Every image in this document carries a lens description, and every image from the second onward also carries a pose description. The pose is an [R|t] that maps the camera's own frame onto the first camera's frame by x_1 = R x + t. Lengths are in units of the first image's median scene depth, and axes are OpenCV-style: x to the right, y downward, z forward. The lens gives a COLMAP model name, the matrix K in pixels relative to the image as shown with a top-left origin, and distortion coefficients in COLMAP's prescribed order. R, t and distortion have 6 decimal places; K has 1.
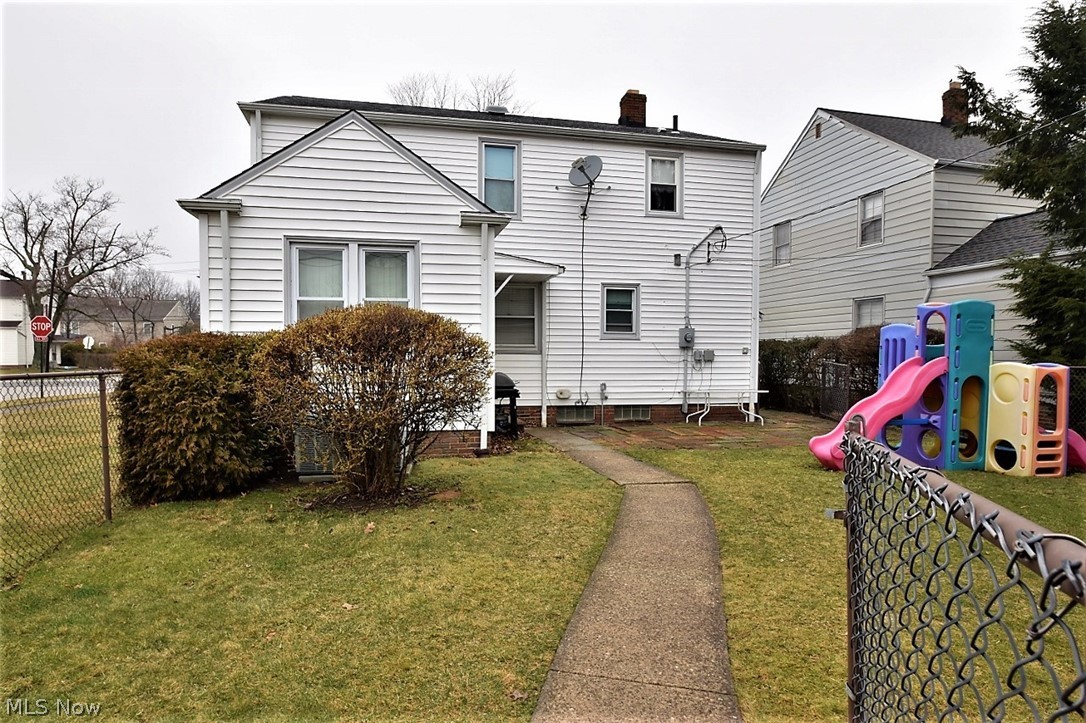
lens RADIAL K [[625.8, 0, 525.8], [0, 625.8, 367.7], [0, 0, 1]] dist [-0.029360, -0.001768]
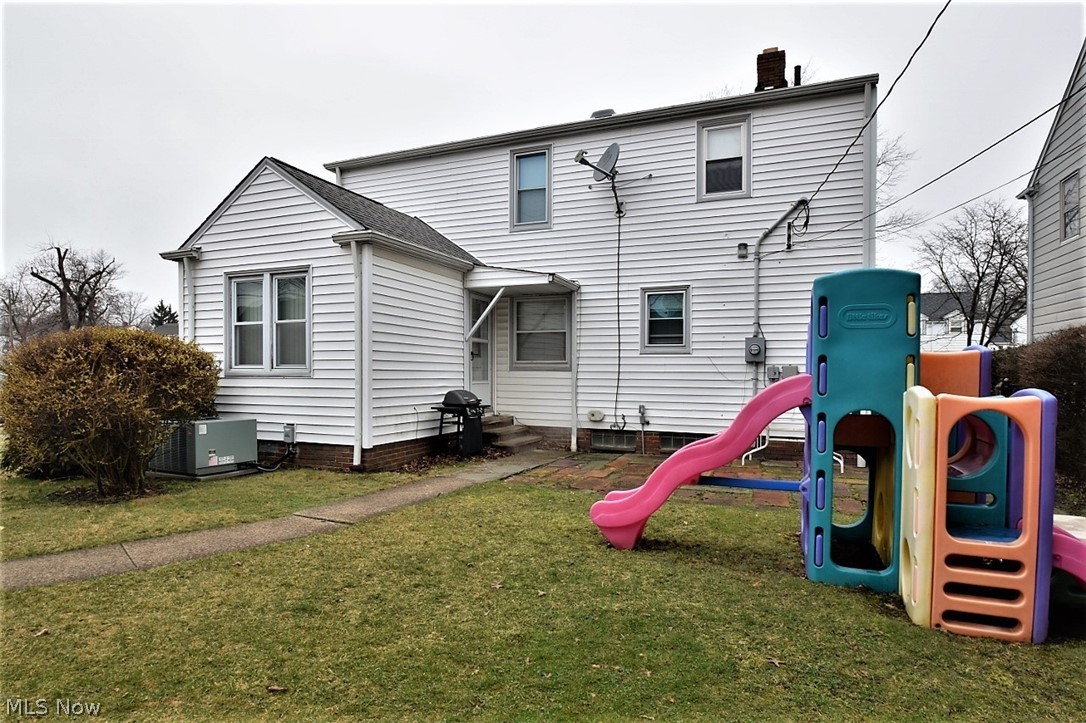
lens RADIAL K [[599.1, 0, 522.5], [0, 599.1, 366.6], [0, 0, 1]] dist [-0.014173, -0.001670]
pose [[0.820888, -0.004046, -0.571075, 0.455906], [-0.012913, 0.999588, -0.025644, -0.004694], [0.570943, 0.028425, 0.820497, 0.236371]]
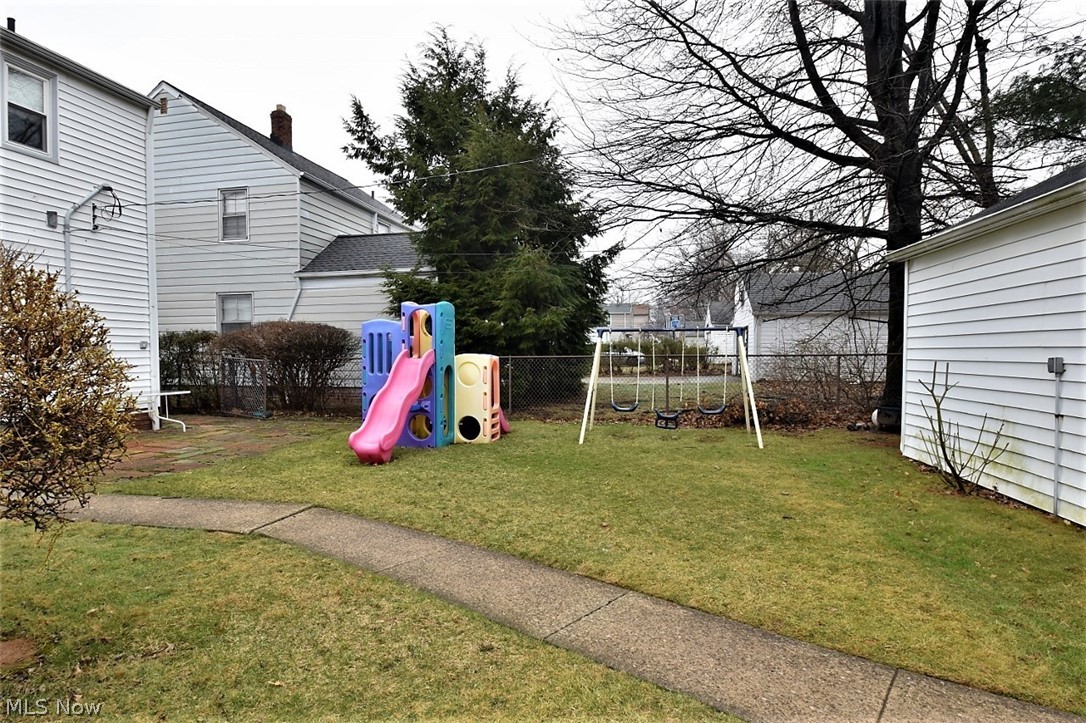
lens RADIAL K [[599.1, 0, 522.5], [0, 599.1, 366.6], [0, 0, 1]] dist [-0.014173, -0.001670]
pose [[0.427916, -0.026477, 0.903431, -0.154169], [0.023106, 0.999565, 0.018349, -0.001413], [-0.903523, 0.013023, 0.428341, 0.216635]]
